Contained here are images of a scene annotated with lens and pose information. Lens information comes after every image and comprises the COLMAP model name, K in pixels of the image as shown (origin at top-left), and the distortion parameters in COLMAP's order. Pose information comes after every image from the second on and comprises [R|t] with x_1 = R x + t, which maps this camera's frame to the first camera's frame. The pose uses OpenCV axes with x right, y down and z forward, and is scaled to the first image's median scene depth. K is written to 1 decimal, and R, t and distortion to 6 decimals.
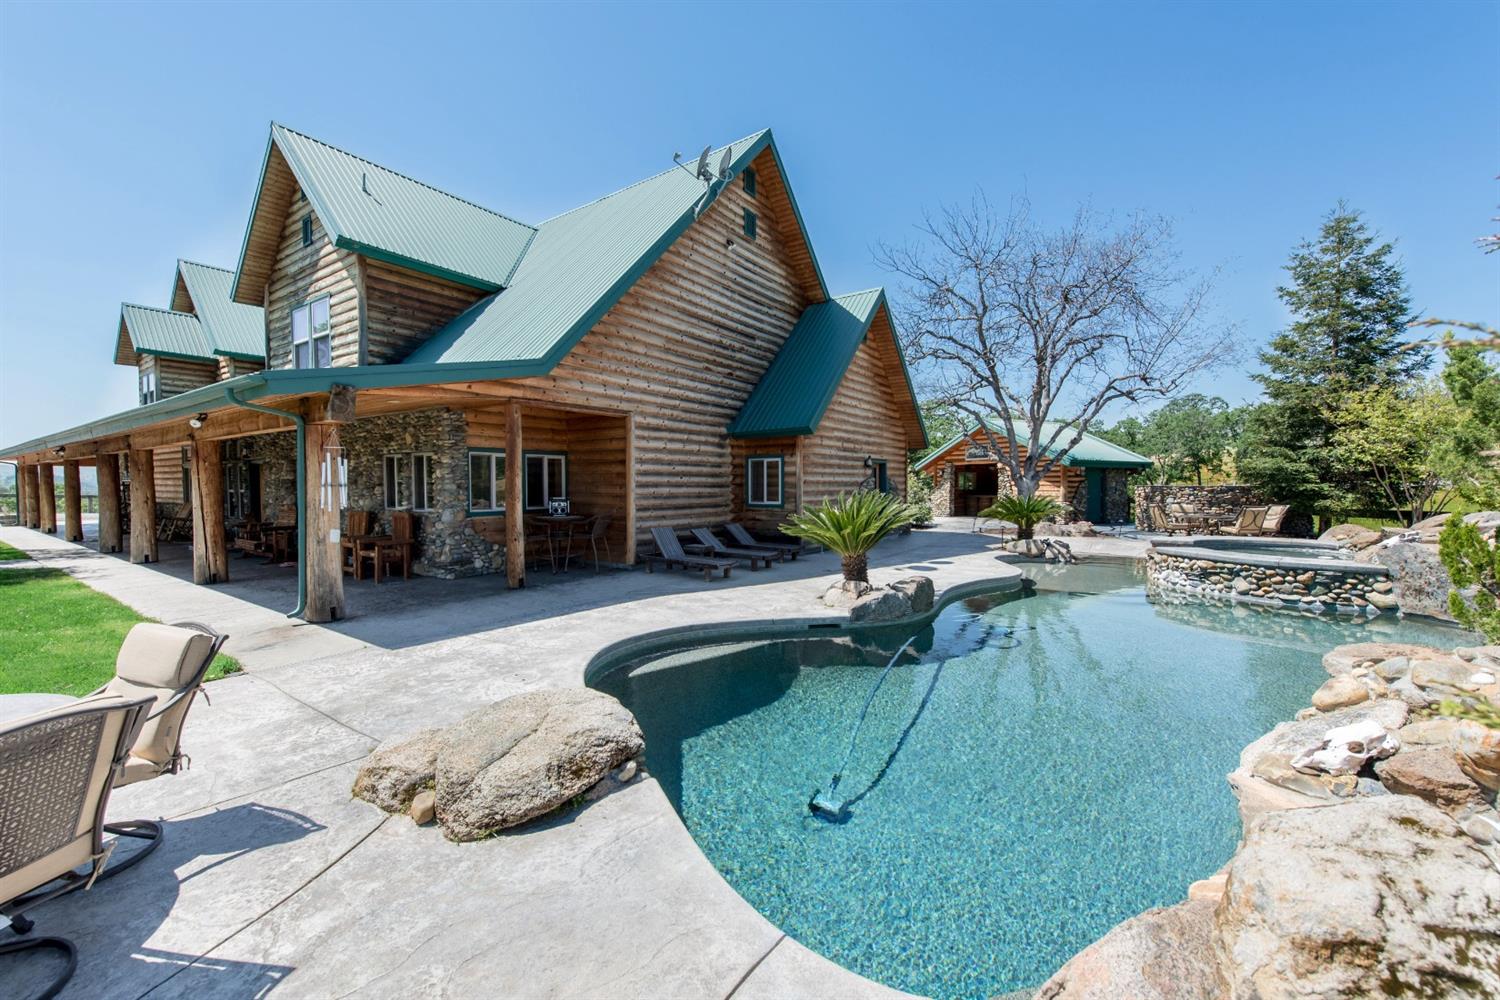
lens RADIAL K [[594.6, 0, 749.9], [0, 594.6, 494.2], [0, 0, 1]] dist [0.016662, 0.000217]
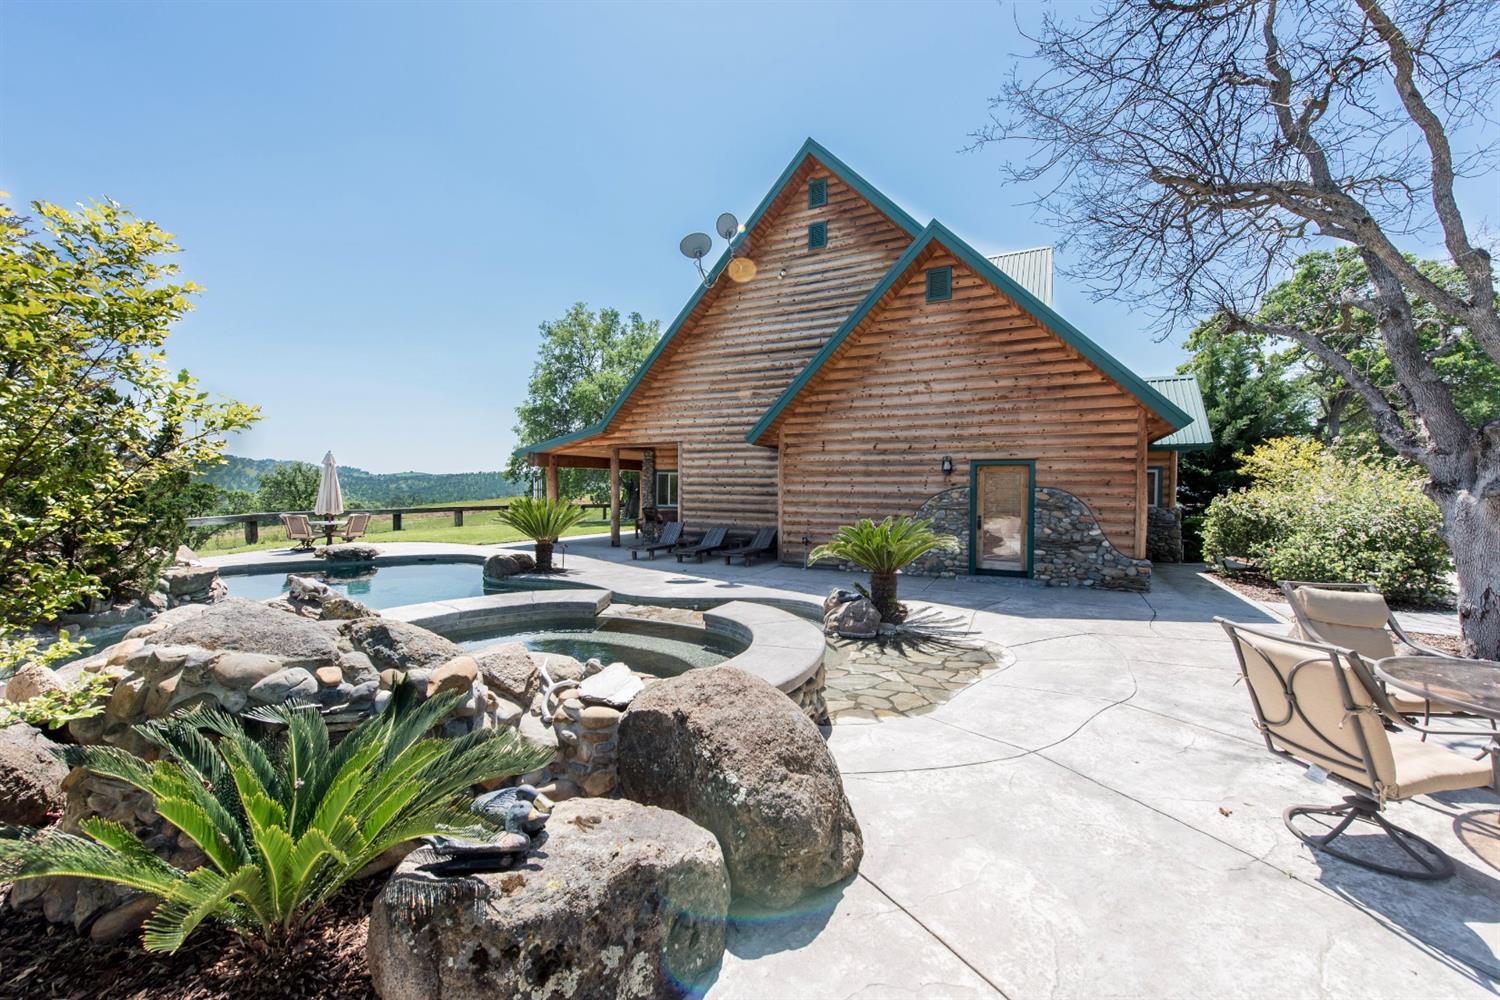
lens RADIAL K [[594.6, 0, 749.8], [0, 594.6, 498.7], [0, 0, 1]] dist [0.016662, 0.000217]
pose [[0.120693, 0.015981, -0.992561, 1.128819], [-0.032719, 0.999391, 0.012113, -0.019871], [0.992150, 0.031014, 0.121143, 0.884155]]
